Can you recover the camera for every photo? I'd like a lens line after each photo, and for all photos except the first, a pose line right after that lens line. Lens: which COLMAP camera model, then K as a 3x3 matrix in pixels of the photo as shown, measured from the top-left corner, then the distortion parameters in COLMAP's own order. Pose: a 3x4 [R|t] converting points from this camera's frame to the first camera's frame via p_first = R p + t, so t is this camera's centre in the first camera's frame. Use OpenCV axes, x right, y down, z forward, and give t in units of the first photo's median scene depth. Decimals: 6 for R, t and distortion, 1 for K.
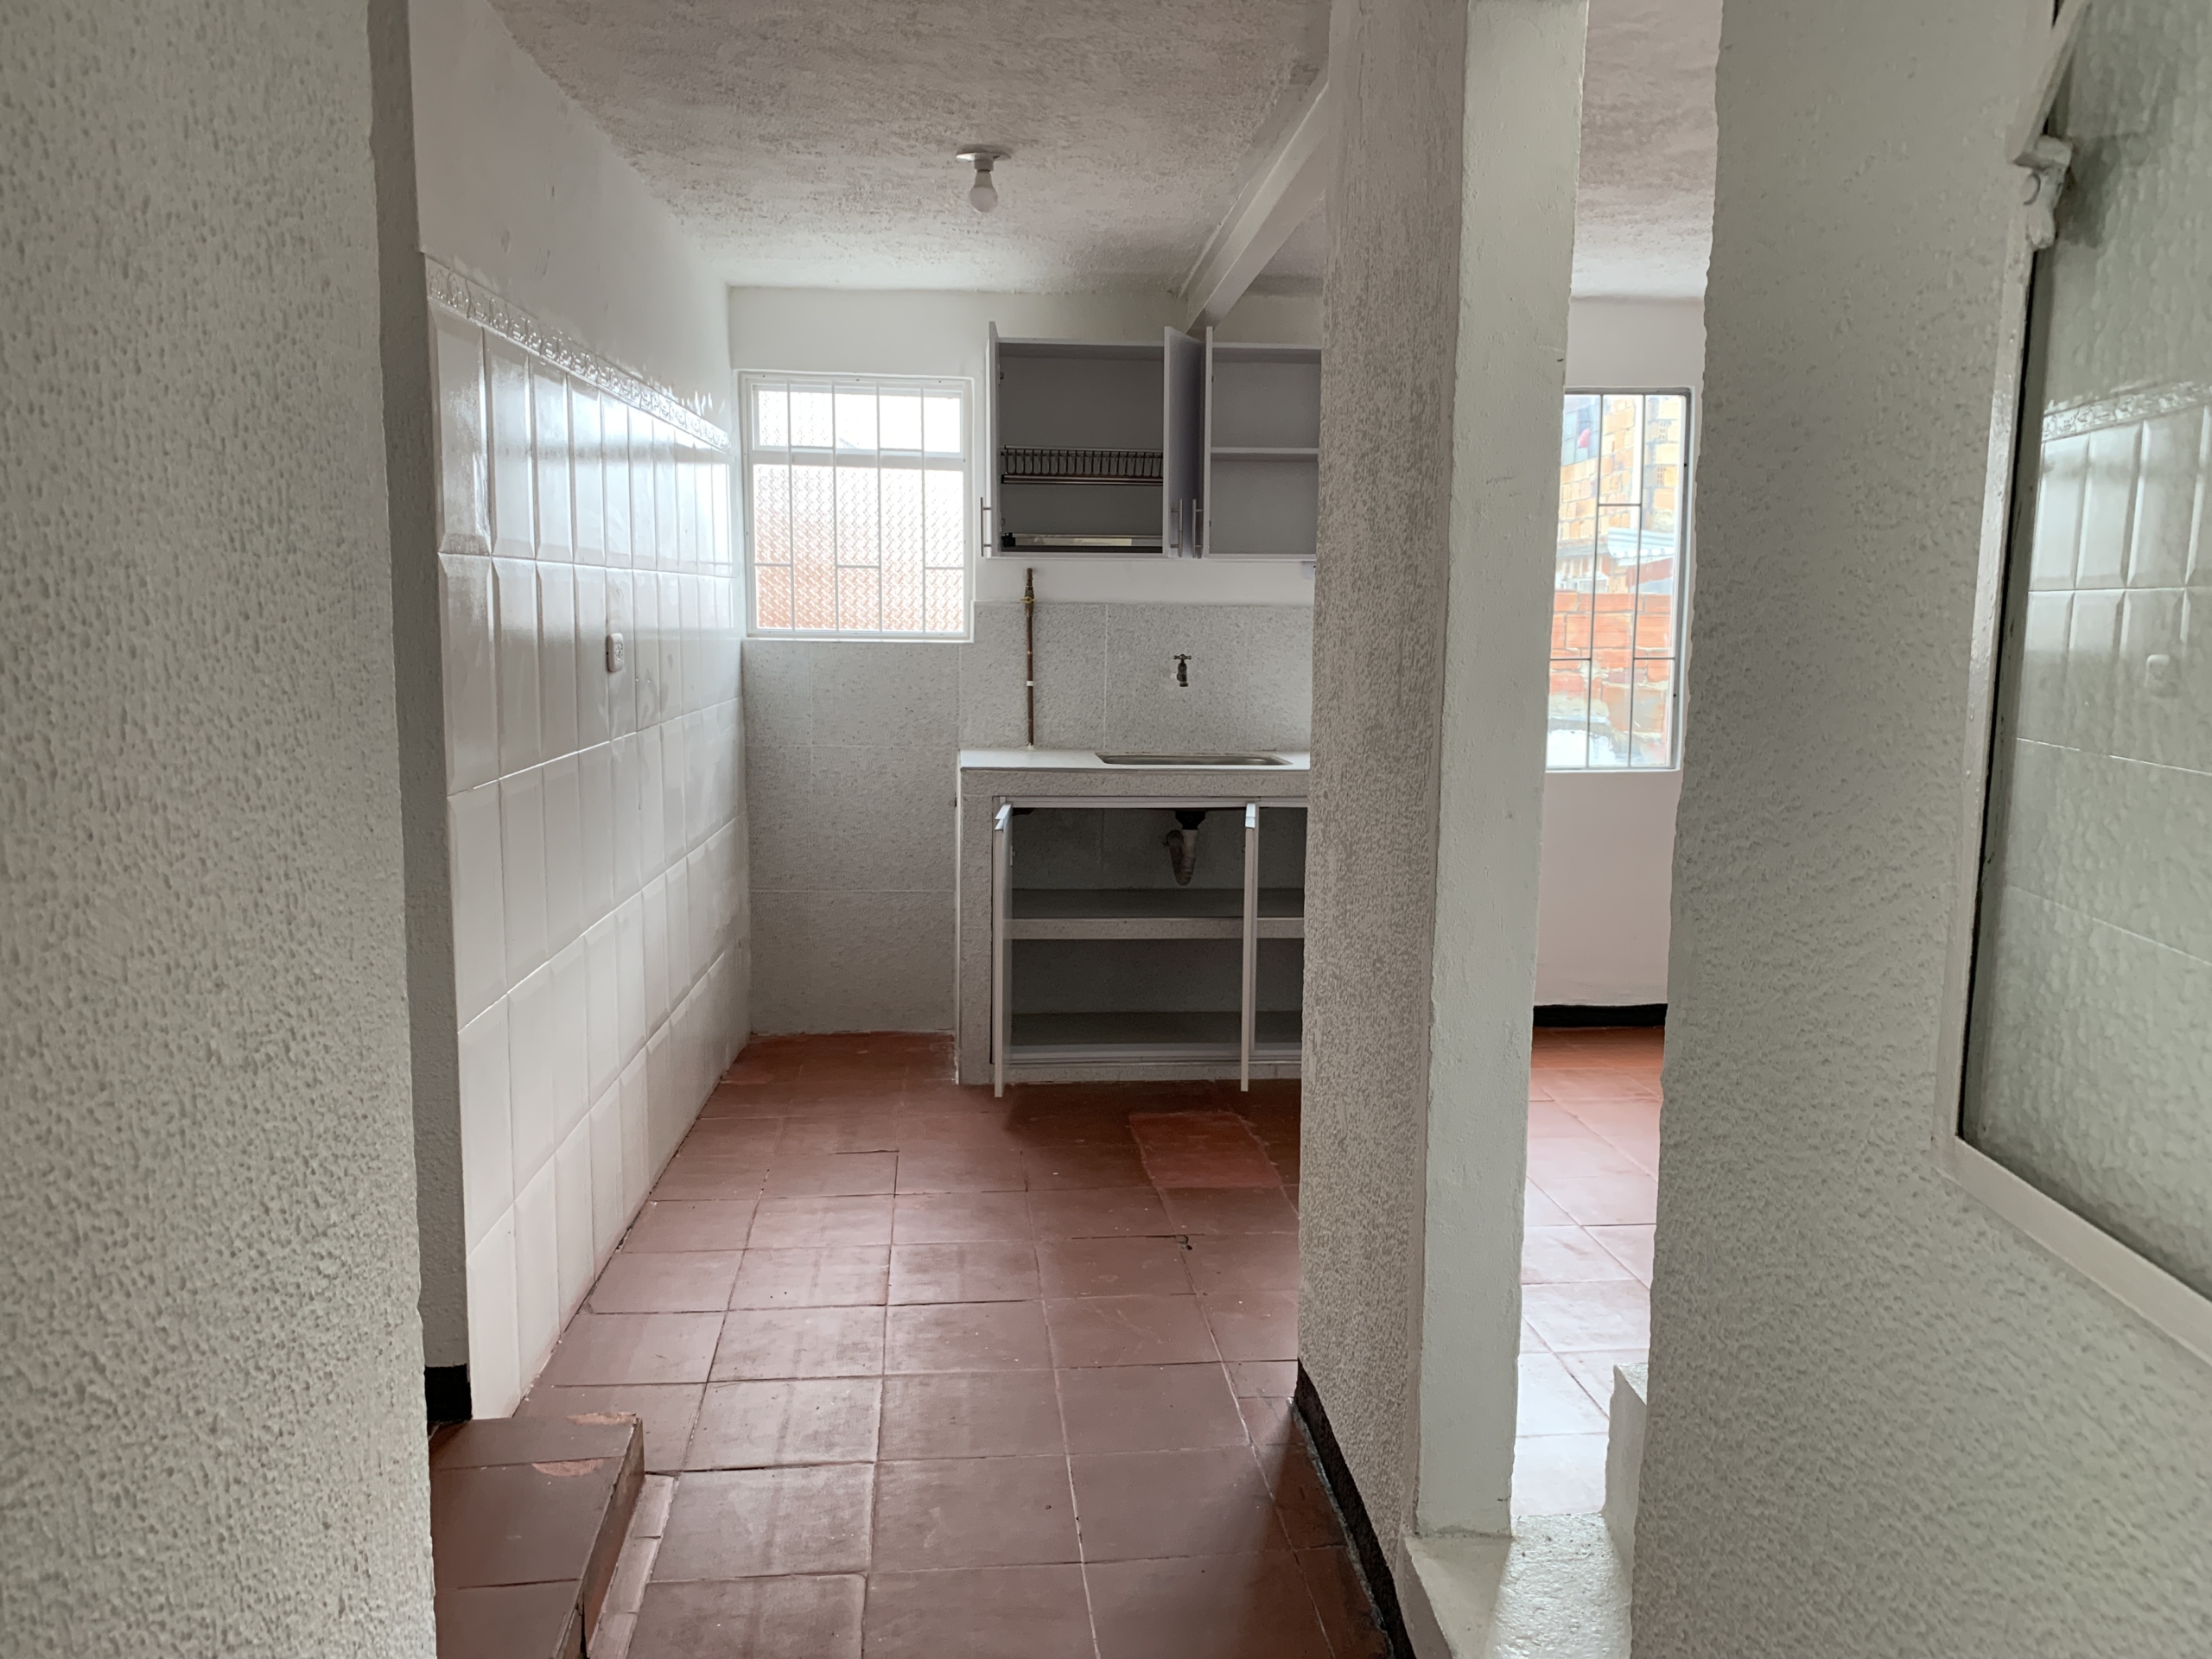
lens RADIAL K [[1704.1, 0, 1122.9], [0, 1704.1, 840.2], [0, 0, 1]] dist [0.049719, -0.042902]
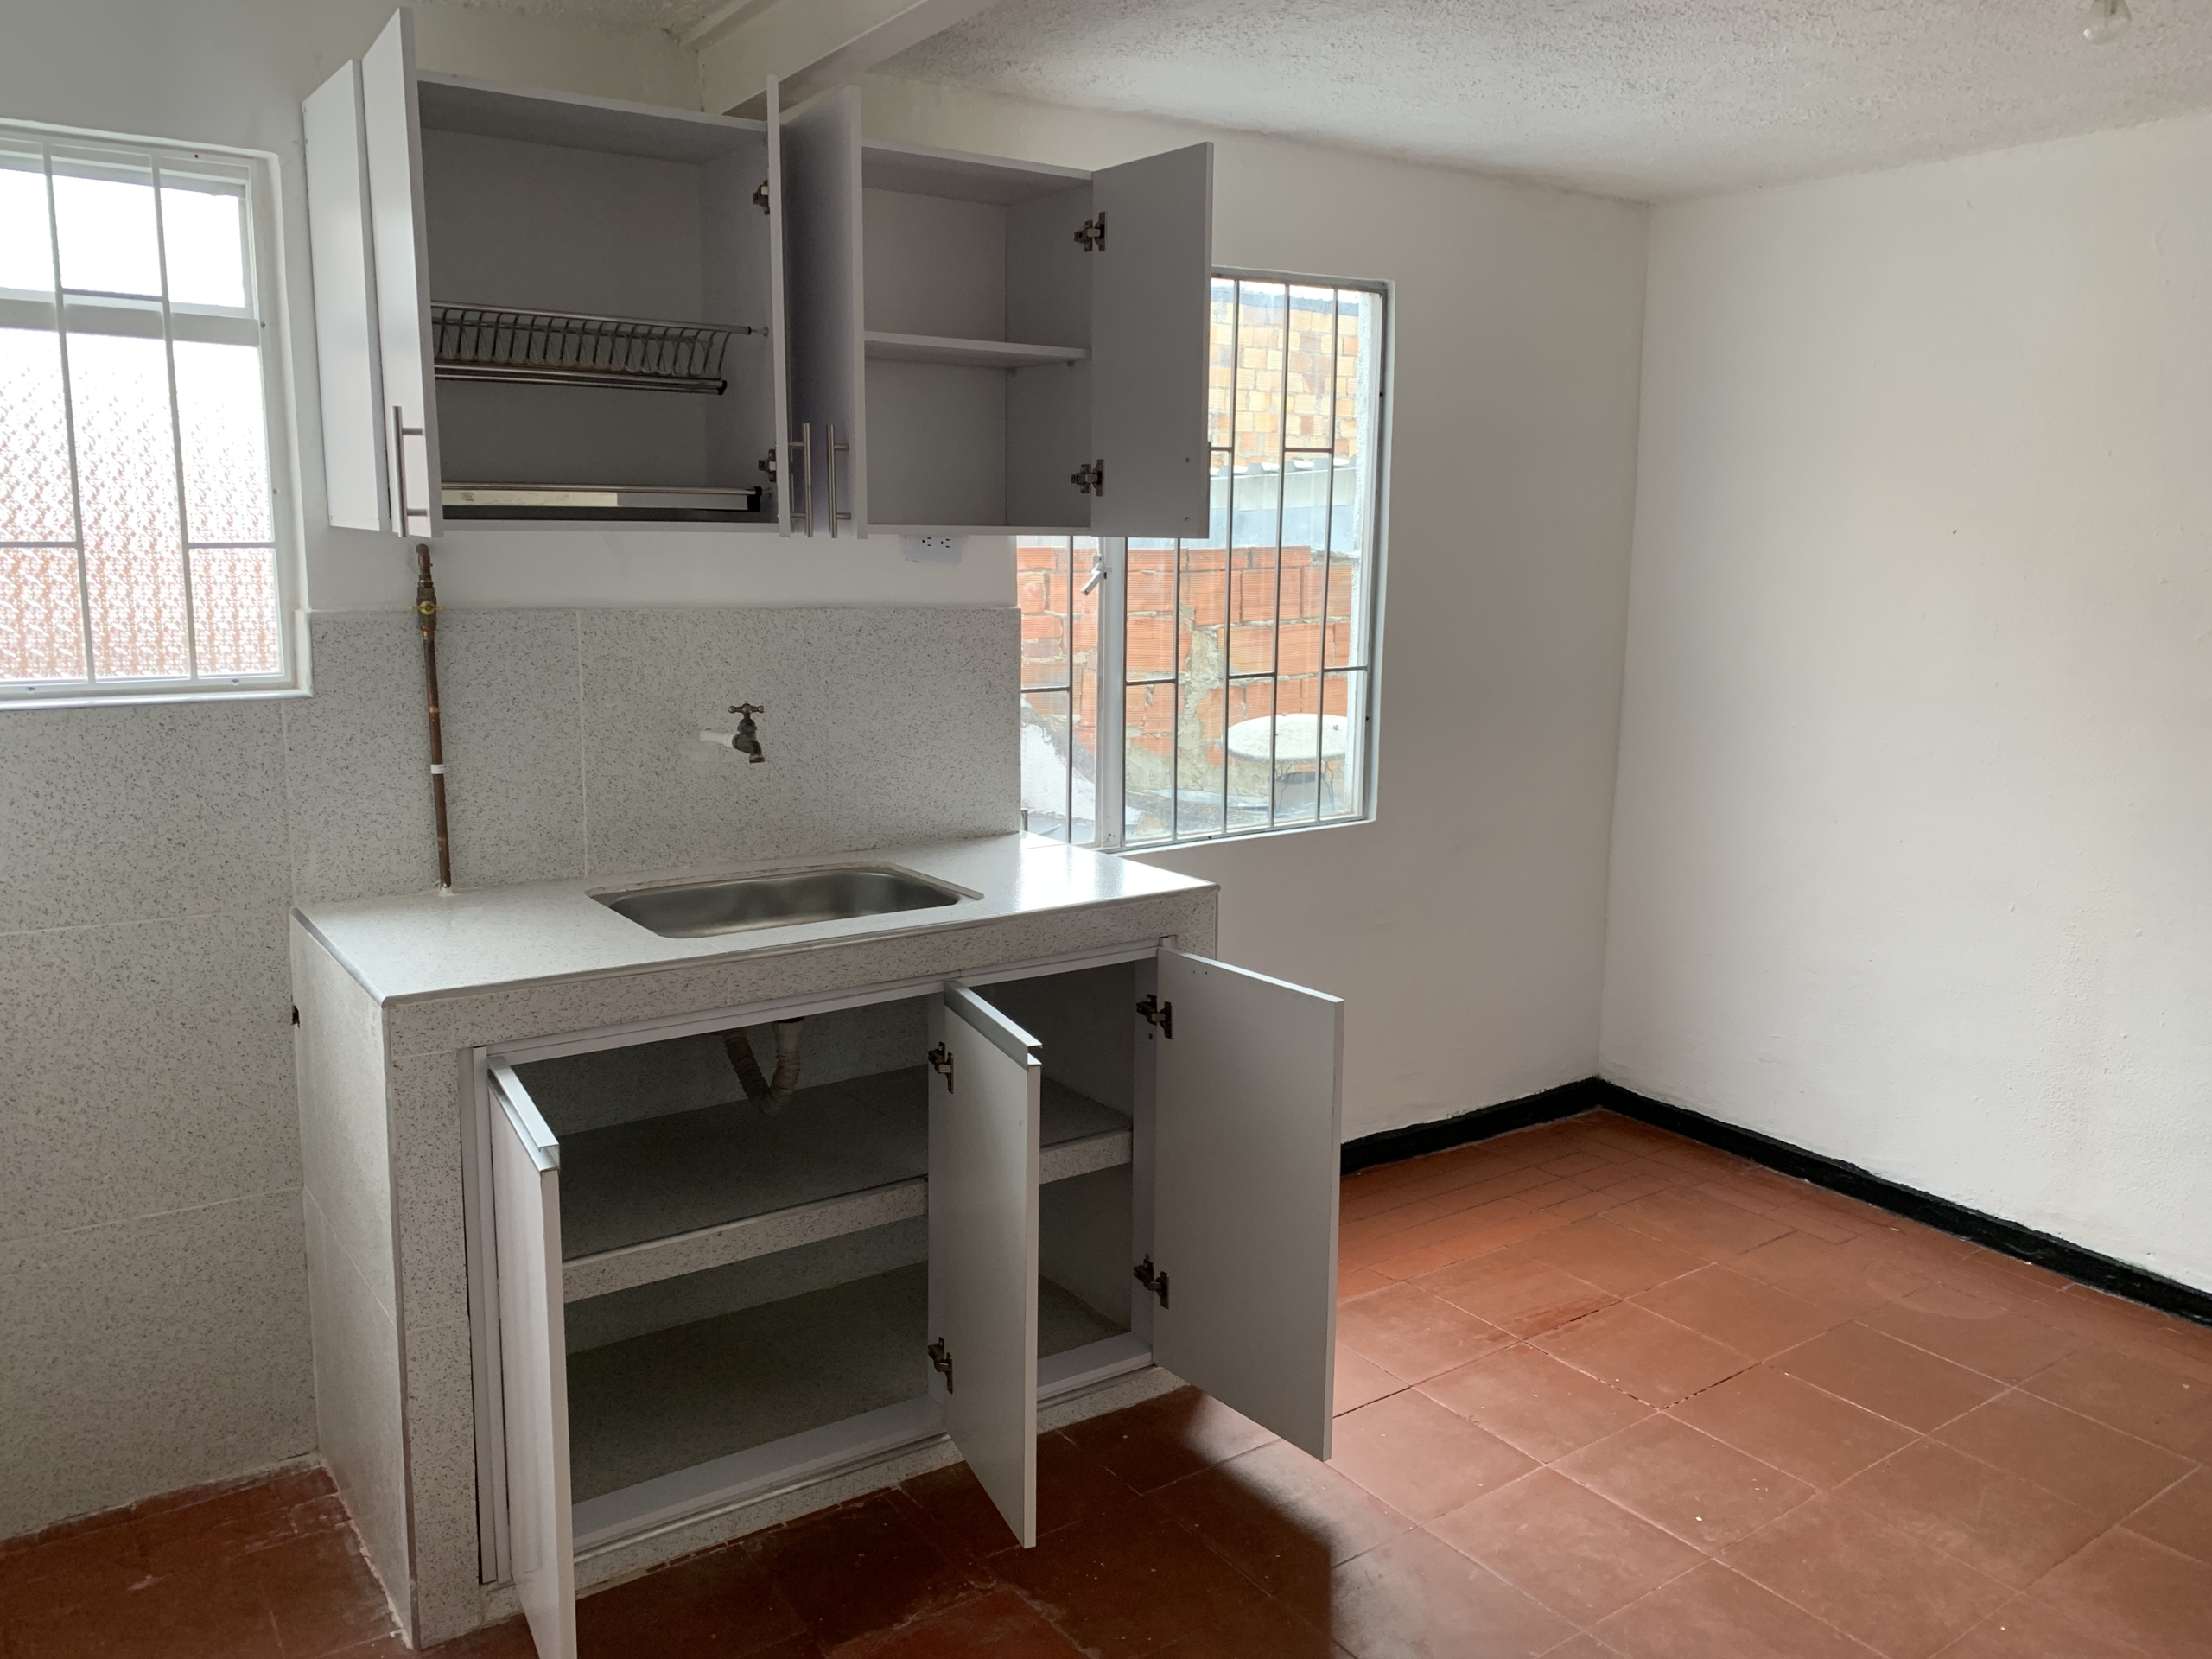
lens RADIAL K [[1704.1, 0, 1106.1], [0, 1704.1, 816.4], [0, 0, 1]] dist [0.049719, -0.042902]
pose [[0.880288, -0.080306, 0.467594, -0.122096], [0.066037, 0.996716, 0.046860, -0.089753], [-0.469822, -0.010372, 0.882700, 0.452217]]
